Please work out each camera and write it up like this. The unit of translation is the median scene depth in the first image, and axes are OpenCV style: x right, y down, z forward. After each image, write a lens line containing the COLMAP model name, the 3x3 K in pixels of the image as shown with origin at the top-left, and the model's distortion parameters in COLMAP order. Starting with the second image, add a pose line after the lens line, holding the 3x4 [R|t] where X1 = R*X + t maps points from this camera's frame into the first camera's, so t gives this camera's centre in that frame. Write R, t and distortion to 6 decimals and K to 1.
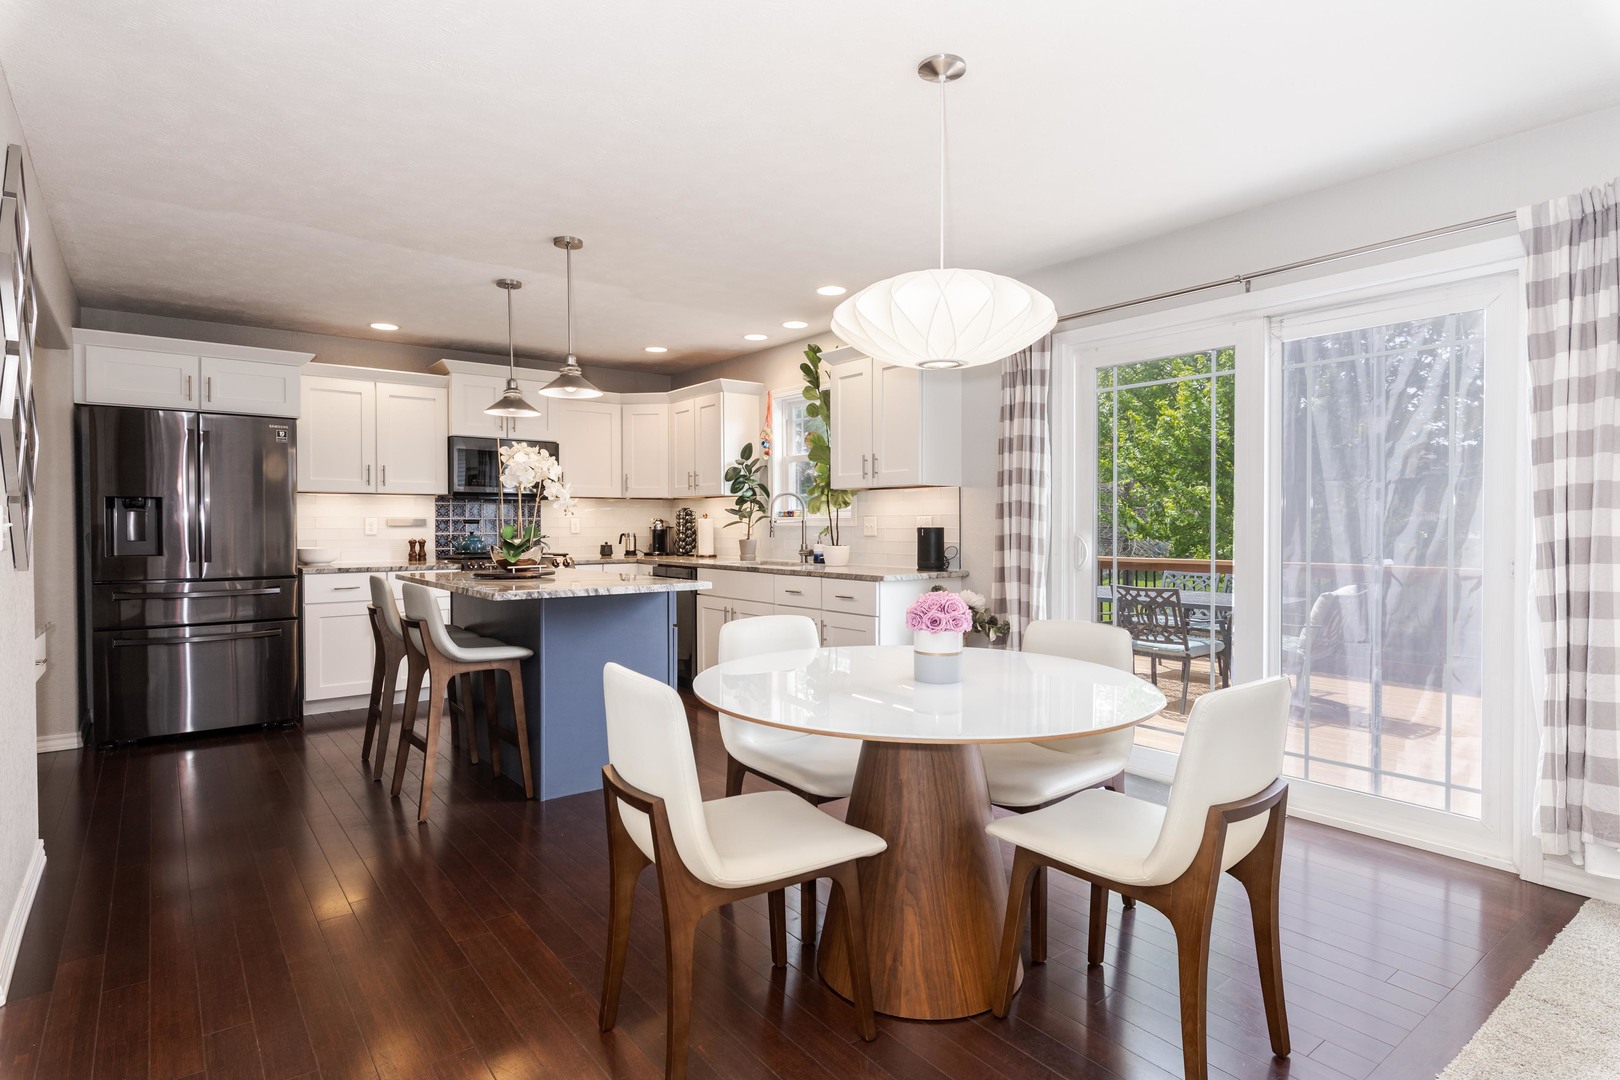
lens RADIAL K [[861.3, 0, 810.8], [0, 861.3, 533.2], [0, 0, 1]] dist [0.001894, 0.000546]
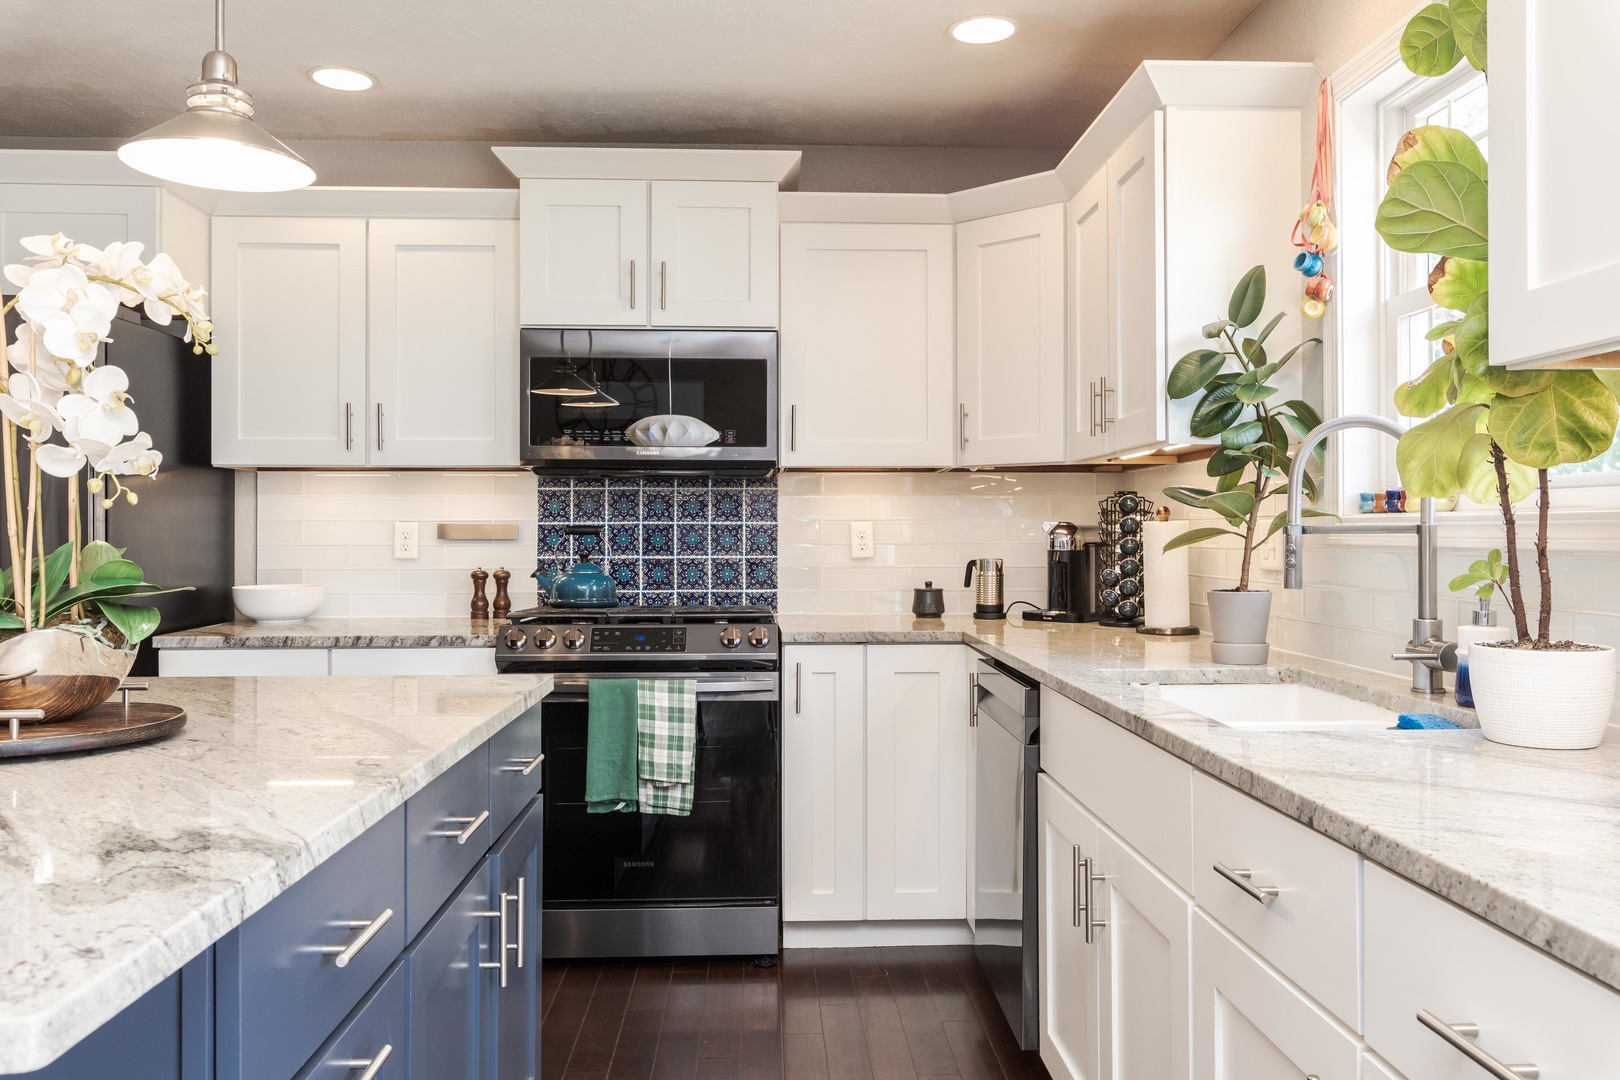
lens RADIAL K [[1245.8, 0, 811.8], [0, 1245.8, 521.7], [0, 0, 1]] dist [-0.005575, -0.000634]
pose [[0.820323, -0.004599, -0.571883, 0.049161], [-0.006858, 0.999817, -0.017878, -0.007471], [0.571860, 0.018588, 0.820141, 0.558440]]
